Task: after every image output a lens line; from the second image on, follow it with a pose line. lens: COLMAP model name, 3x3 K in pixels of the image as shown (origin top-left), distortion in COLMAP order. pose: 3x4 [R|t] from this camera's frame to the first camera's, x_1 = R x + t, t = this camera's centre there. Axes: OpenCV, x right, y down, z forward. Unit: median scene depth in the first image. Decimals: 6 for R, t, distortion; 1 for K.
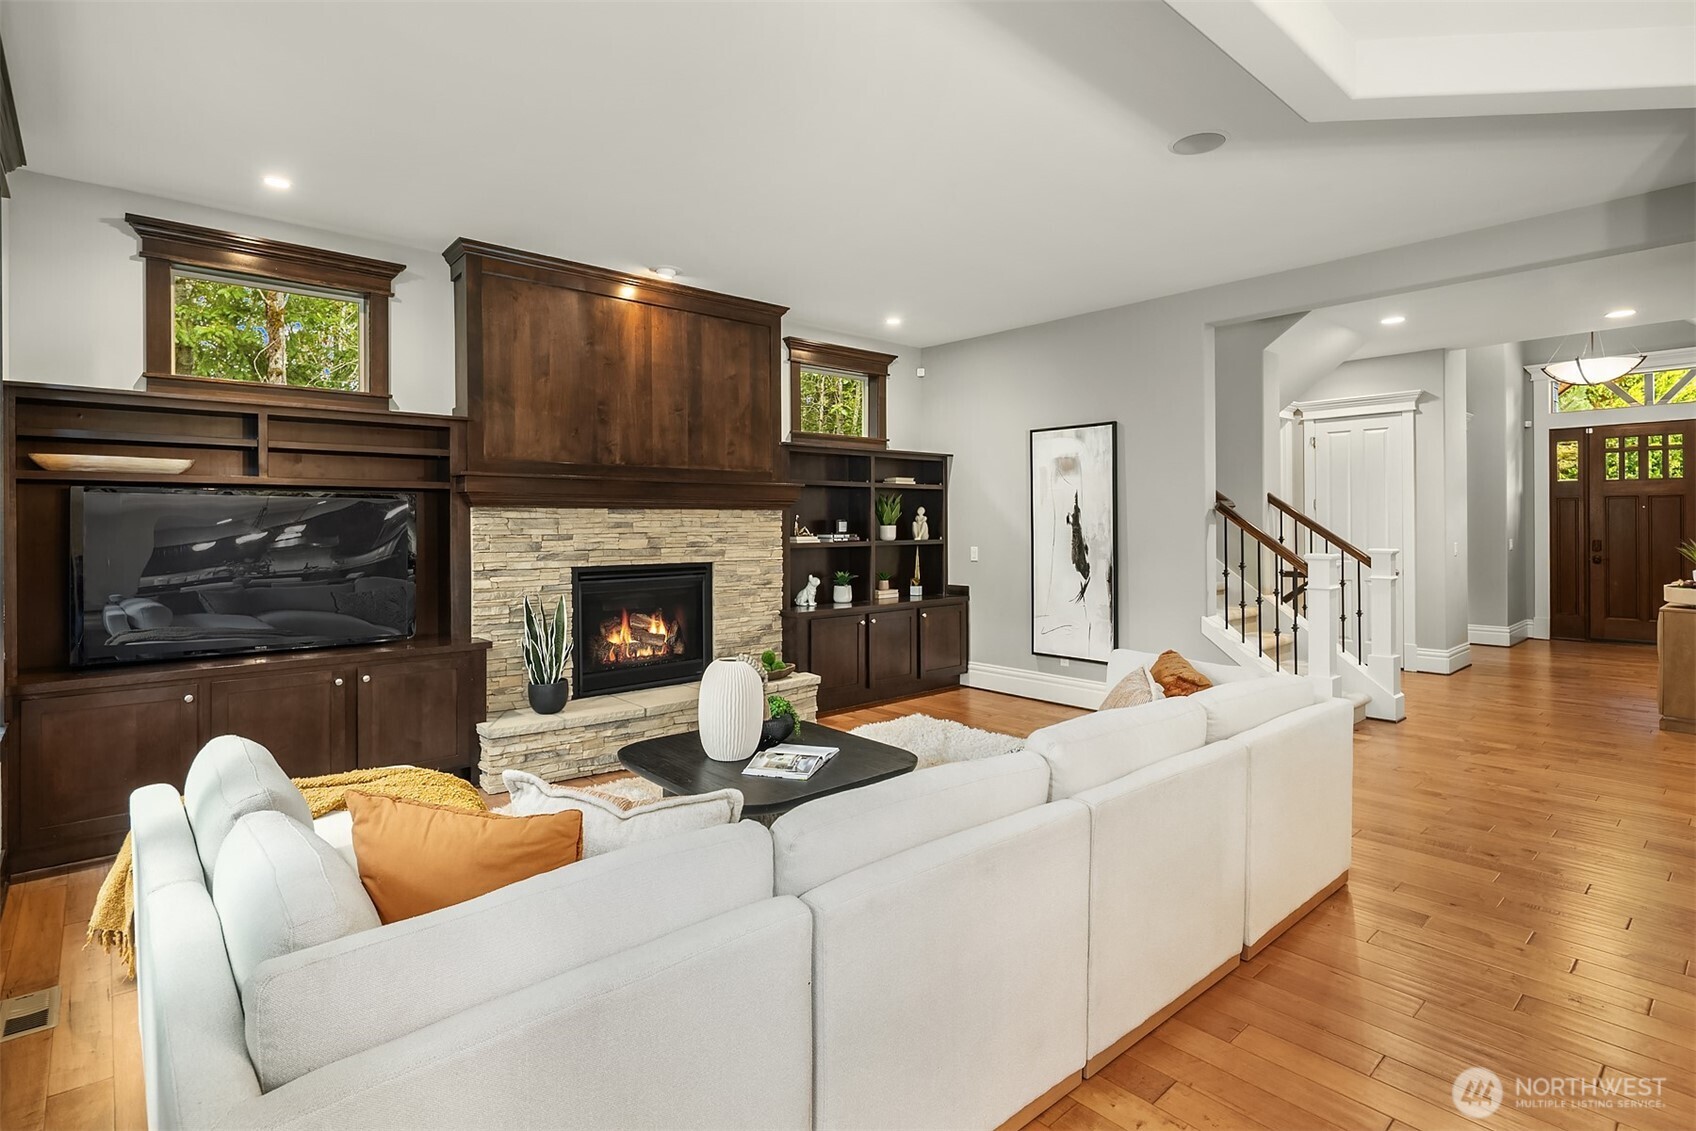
lens RADIAL K [[842.3, 0, 846.7], [0, 842.3, 515.1], [0, 0, 1]] dist [0.000845, -0.000443]
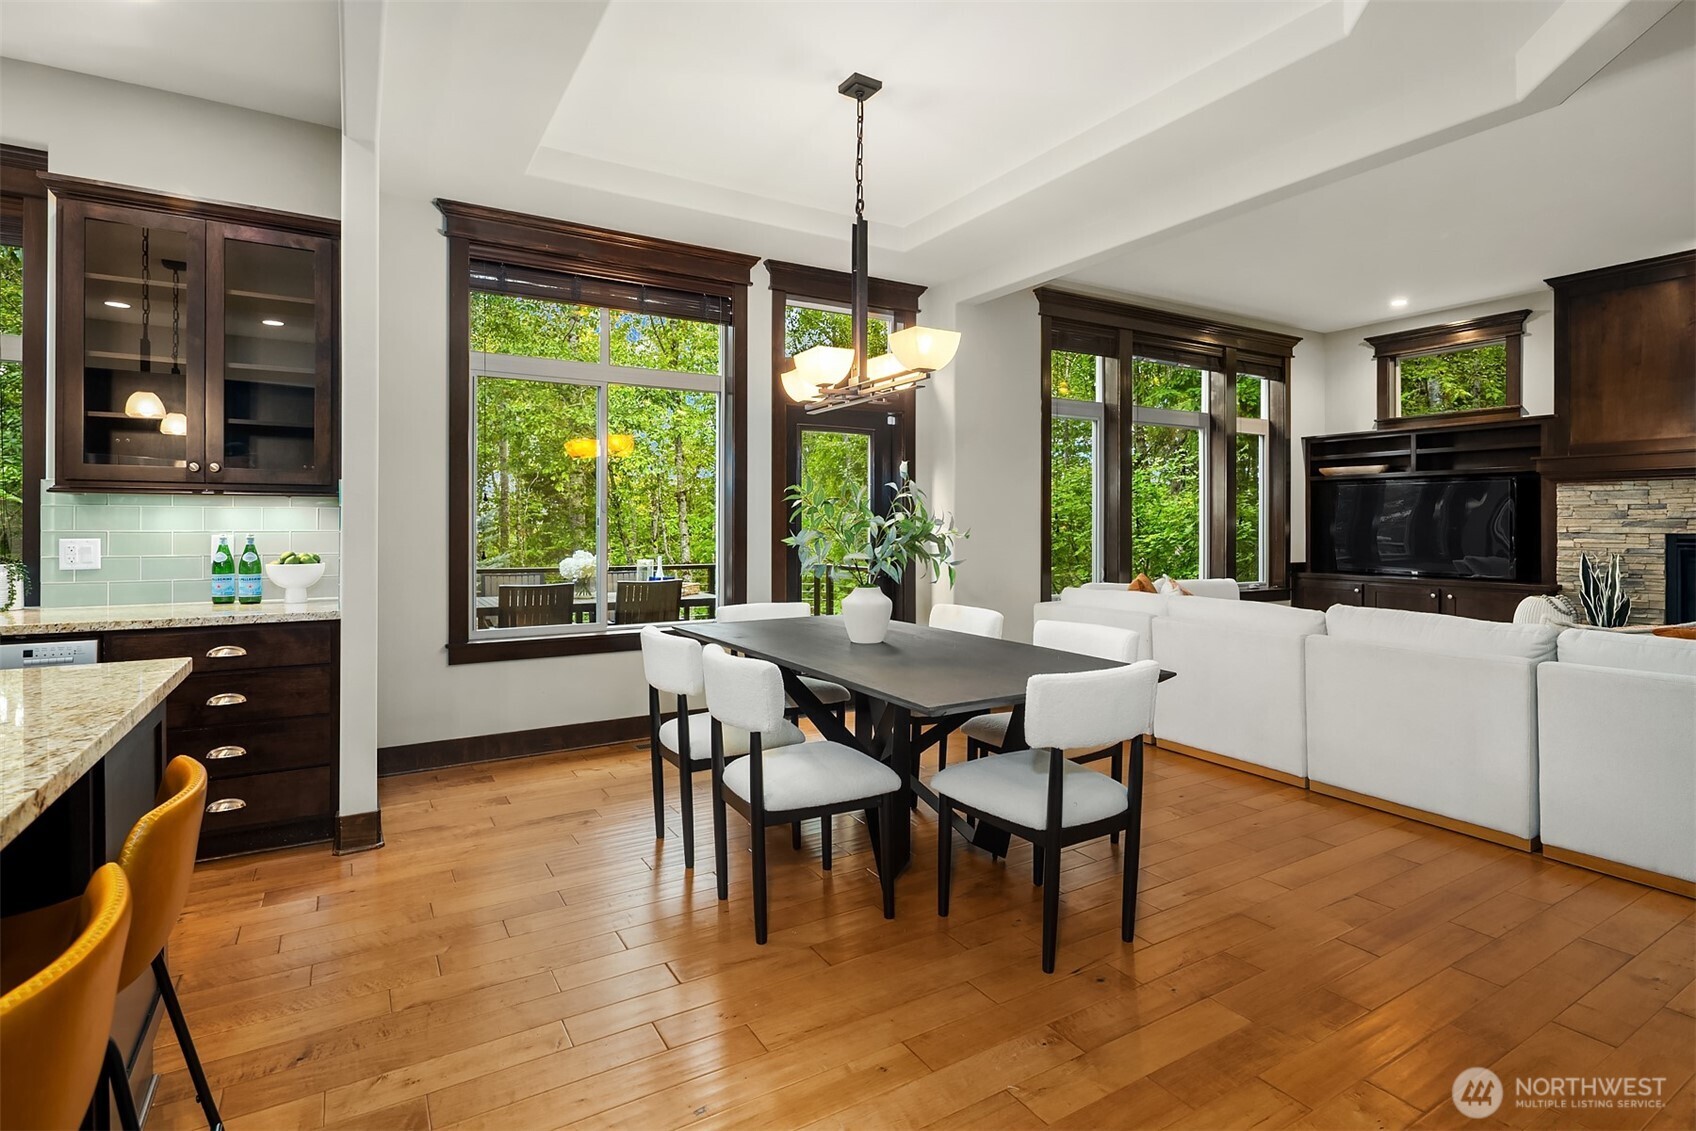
lens RADIAL K [[832.4, 0, 844.2], [0, 832.4, 532.1], [0, 0, 1]] dist [-0.000461, -0.000979]
pose [[-0.195008, 0.004986, -0.980789, 0.881423], [-0.000084, 0.999987, 0.005100, 0.050745], [0.980802, 0.001077, -0.195005, 0.150699]]
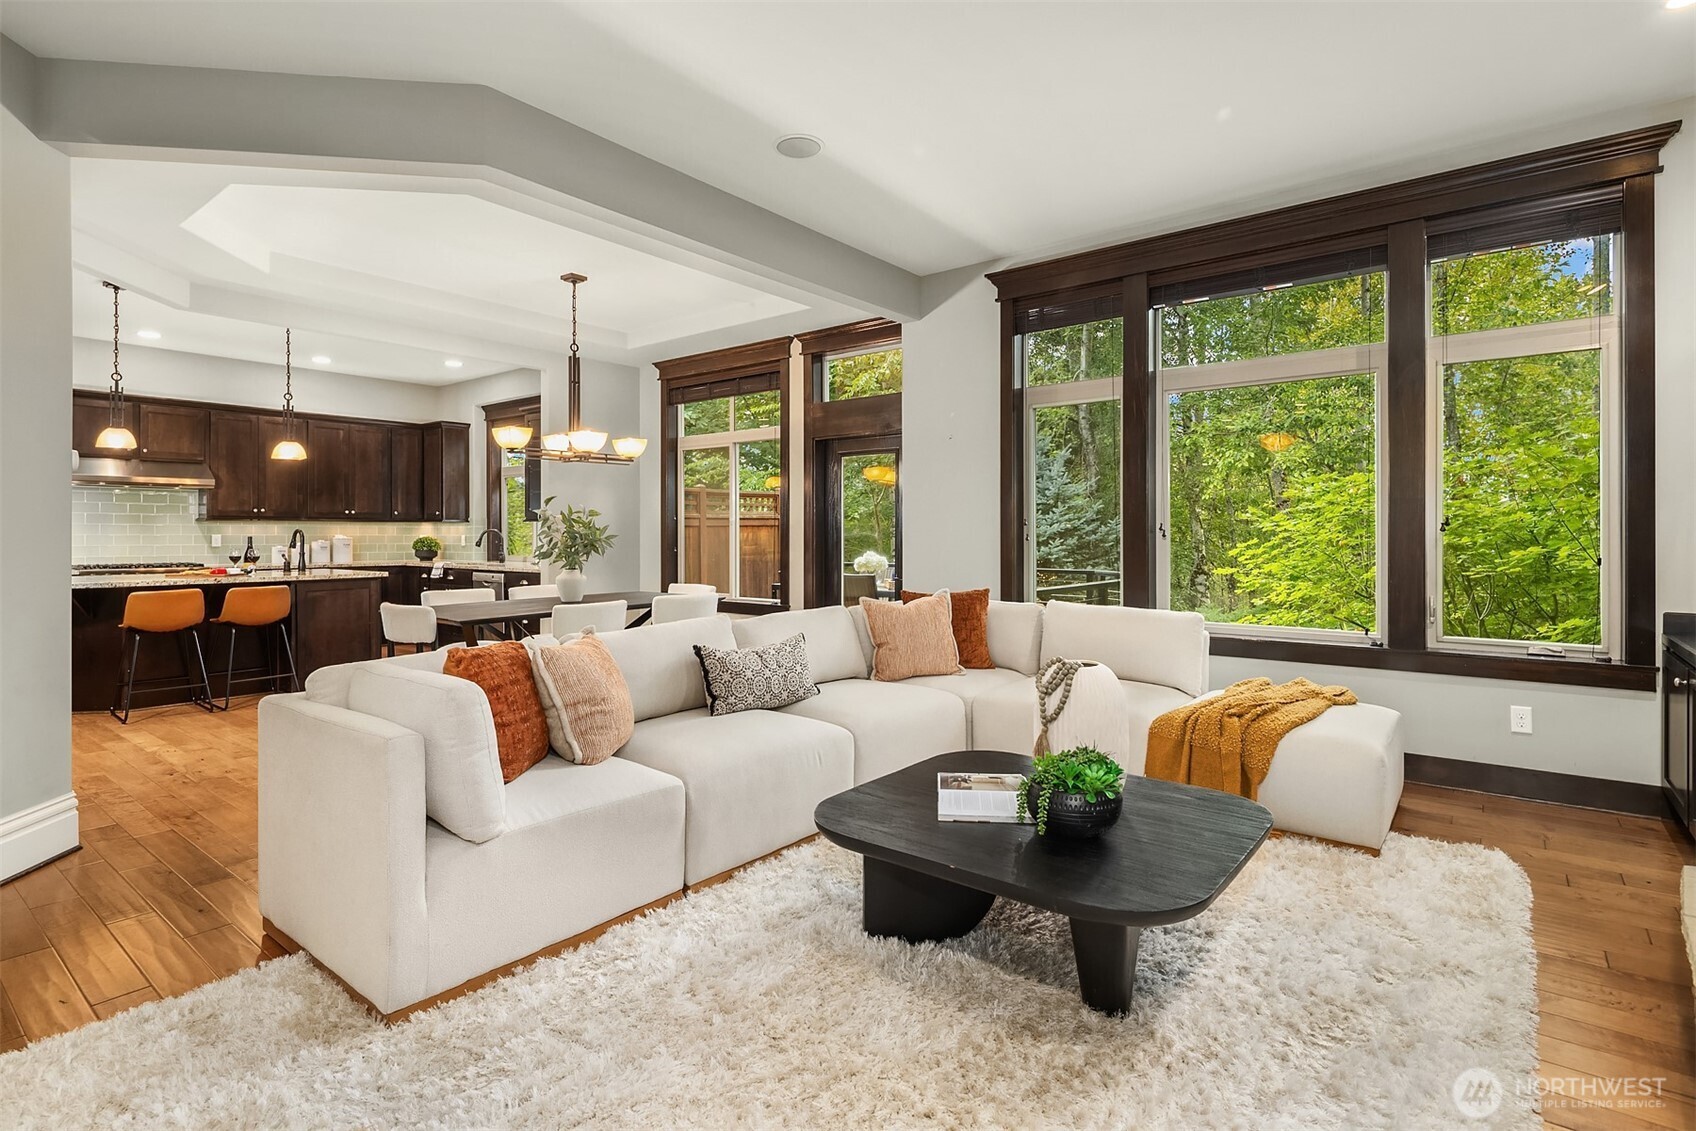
lens RADIAL K [[832.4, 0, 844.2], [0, 832.4, 532.1], [0, 0, 1]] dist [-0.000461, -0.000979]
pose [[-0.986559, 0.007509, -0.163235, 0.111541], [0.006349, 0.999951, 0.007629, 0.036283], [0.163284, 0.006490, -0.986558, 1.135953]]
